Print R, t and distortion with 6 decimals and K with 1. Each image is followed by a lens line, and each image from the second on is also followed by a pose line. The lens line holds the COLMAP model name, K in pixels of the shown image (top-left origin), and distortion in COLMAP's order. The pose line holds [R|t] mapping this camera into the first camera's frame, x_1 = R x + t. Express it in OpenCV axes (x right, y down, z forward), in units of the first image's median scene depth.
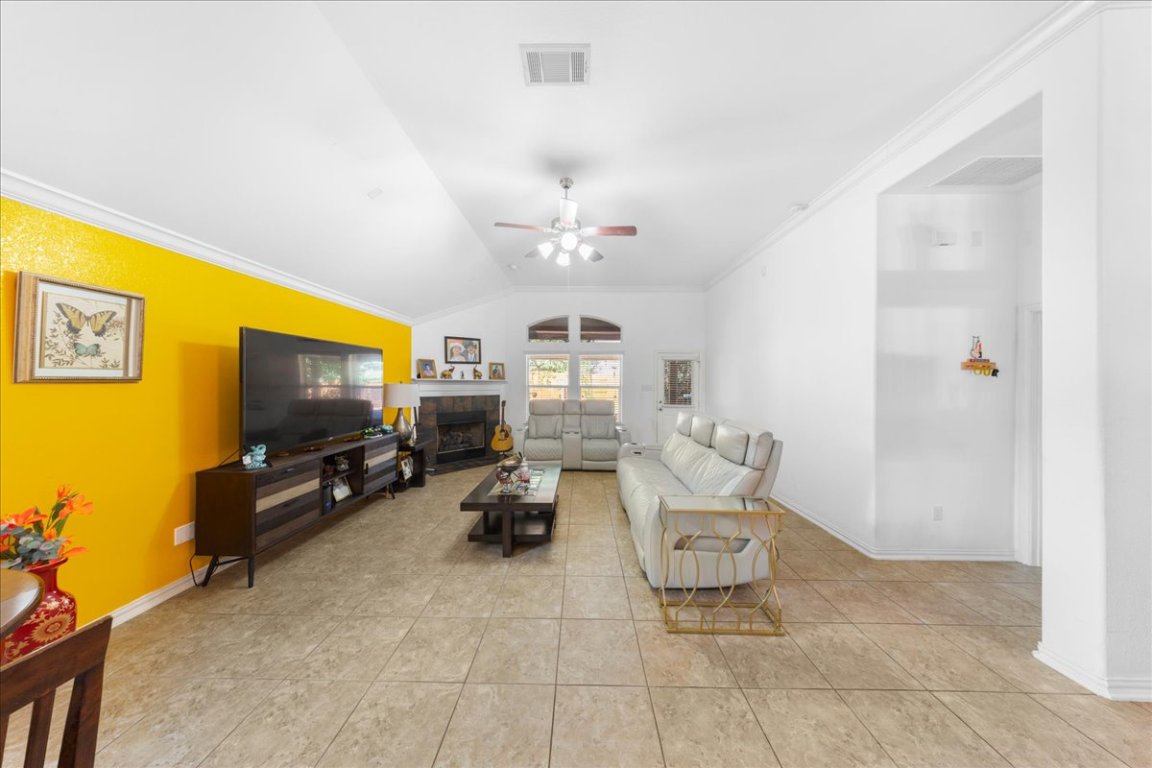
lens RADIAL K [[321.6, 0, 574.3], [0, 321.6, 381.6], [0, 0, 1]] dist [0.000012, -0.003249]
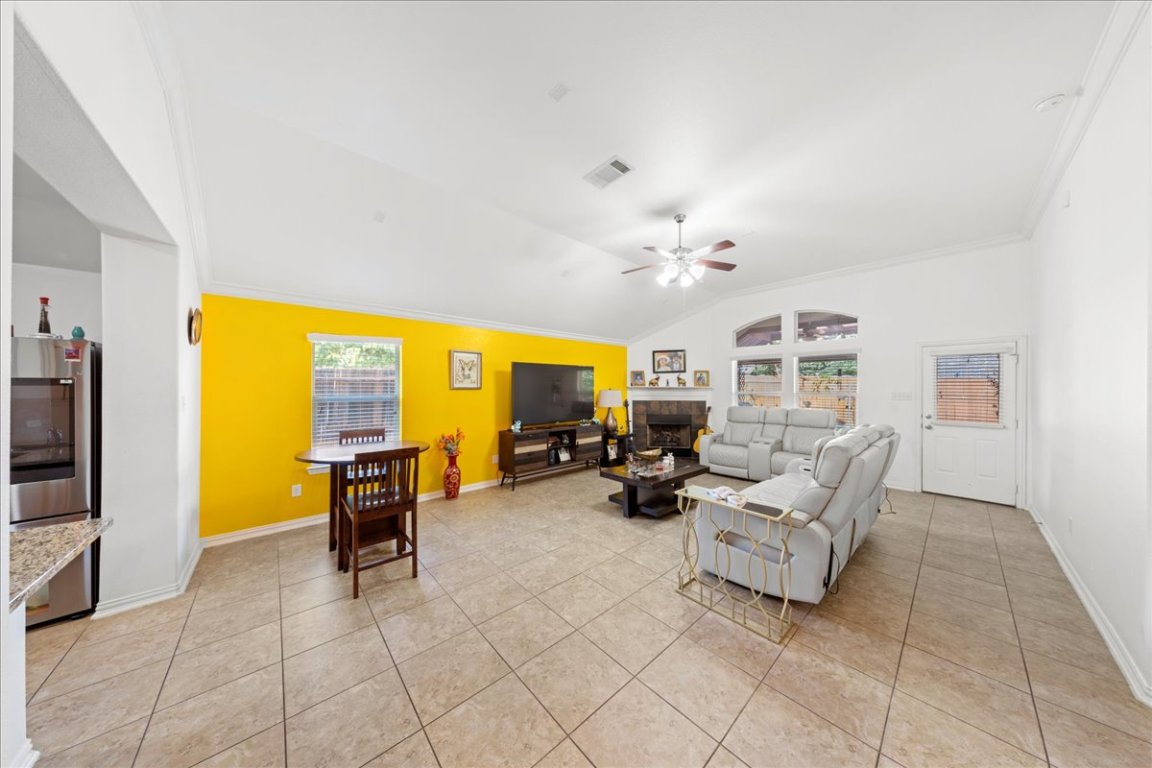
lens RADIAL K [[328.7, 0, 581.1], [0, 328.7, 387.4], [0, 0, 1]] dist [-0.000431, -0.000090]
pose [[0.682565, -0.006785, -0.730794, 0.420667], [0.003681, 0.999976, -0.005847, 0.002568], [0.730816, 0.001300, 0.682573, -0.053661]]
